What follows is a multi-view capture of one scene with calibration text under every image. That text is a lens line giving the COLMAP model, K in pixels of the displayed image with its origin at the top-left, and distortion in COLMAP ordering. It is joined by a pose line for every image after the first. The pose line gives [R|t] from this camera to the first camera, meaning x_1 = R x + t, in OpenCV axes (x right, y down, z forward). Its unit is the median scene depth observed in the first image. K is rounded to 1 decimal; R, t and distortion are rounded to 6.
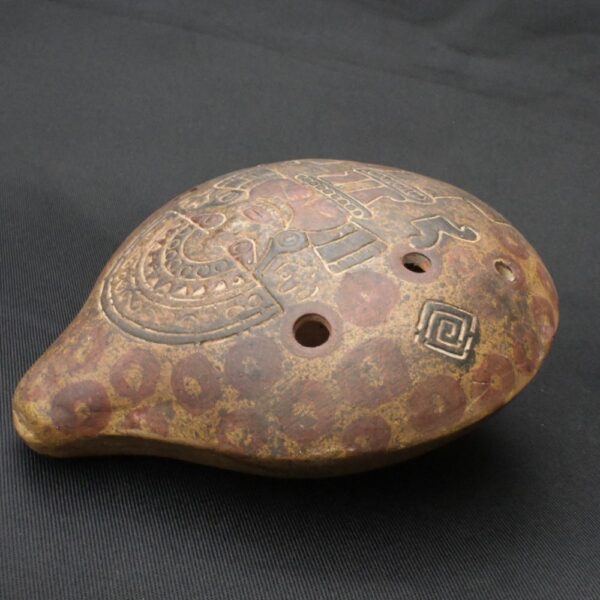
lens RADIAL K [[850.4, 0, 300.0], [0, 850.4, 300.0], [0, 0, 1]] dist [0.025934, 0.056195]
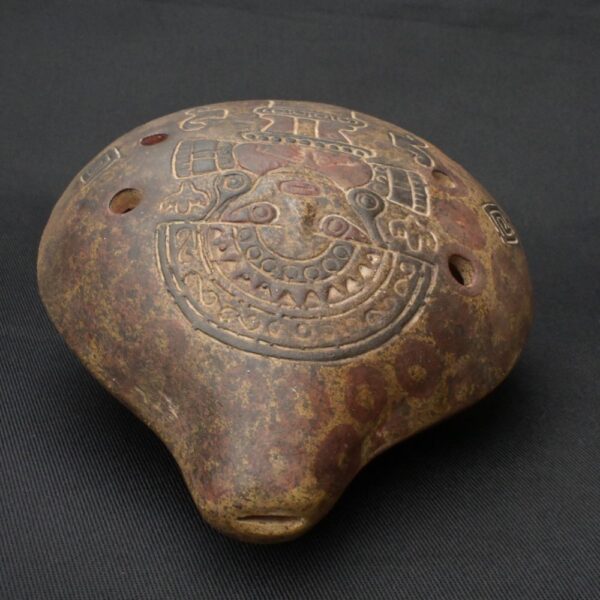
lens RADIAL K [[850.4, 0, 300.0], [0, 850.4, 300.0], [0, 0, 1]] dist [0.025934, 0.056195]
pose [[0.558704, -0.425117, 0.712127, -0.846872], [0.293559, 0.904419, 0.309596, -0.309872], [-0.775676, 0.036079, 0.630099, 0.482877]]
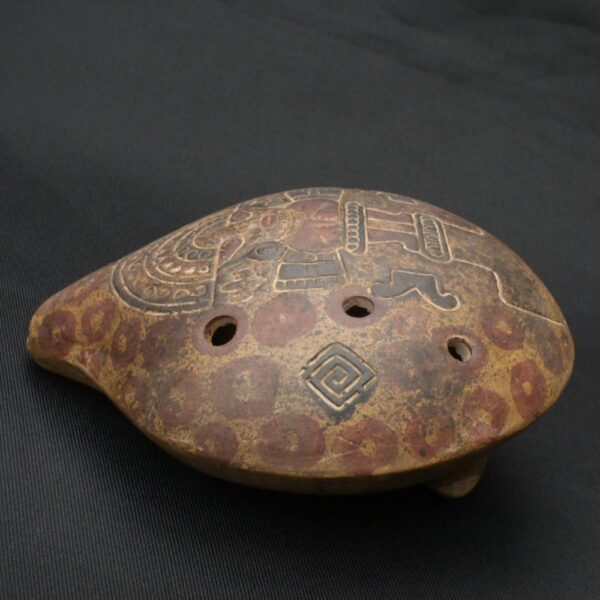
lens RADIAL K [[850.4, 0, 300.0], [0, 850.4, 300.0], [0, 0, 1]] dist [0.025934, 0.056195]
pose [[0.830267, 0.307663, -0.464758, 0.556885], [-0.324721, 0.944725, 0.045296, -0.077008], [0.453004, 0.113309, 0.884279, 0.114786]]
